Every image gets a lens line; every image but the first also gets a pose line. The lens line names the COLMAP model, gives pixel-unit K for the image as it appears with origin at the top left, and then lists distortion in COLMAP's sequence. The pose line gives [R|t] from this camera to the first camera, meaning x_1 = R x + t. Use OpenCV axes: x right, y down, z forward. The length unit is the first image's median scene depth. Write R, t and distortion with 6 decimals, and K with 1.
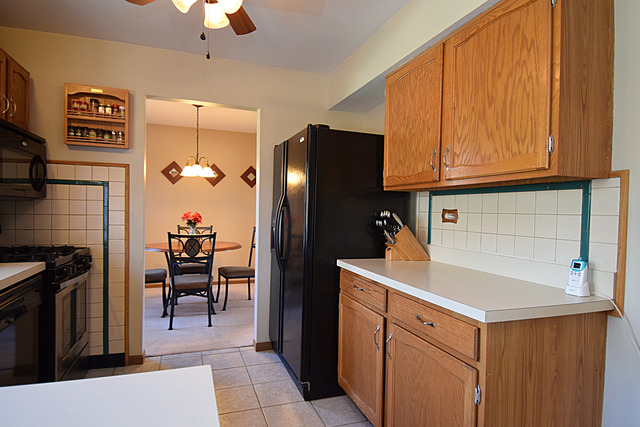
lens RADIAL K [[360.4, 0, 313.6], [0, 360.4, 217.3], [0, 0, 1]] dist [0.003074, -0.001047]
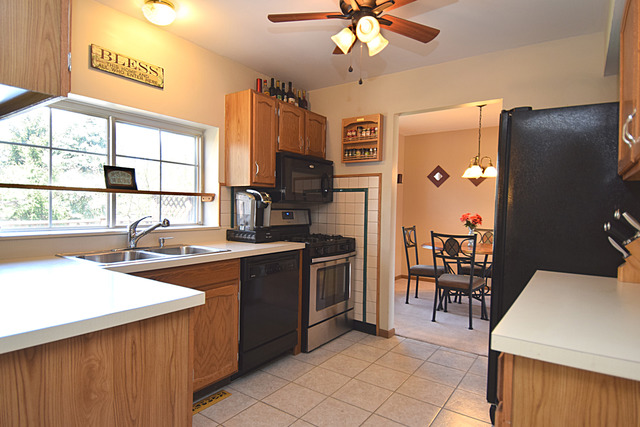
lens RADIAL K [[360.4, 0, 313.6], [0, 360.4, 217.3], [0, 0, 1]] dist [0.003074, -0.001047]
pose [[0.570883, 0.013404, -0.820922, 0.375539], [-0.022788, 0.999740, 0.000476, 0.008890], [0.820715, 0.018436, 0.571040, 0.108560]]
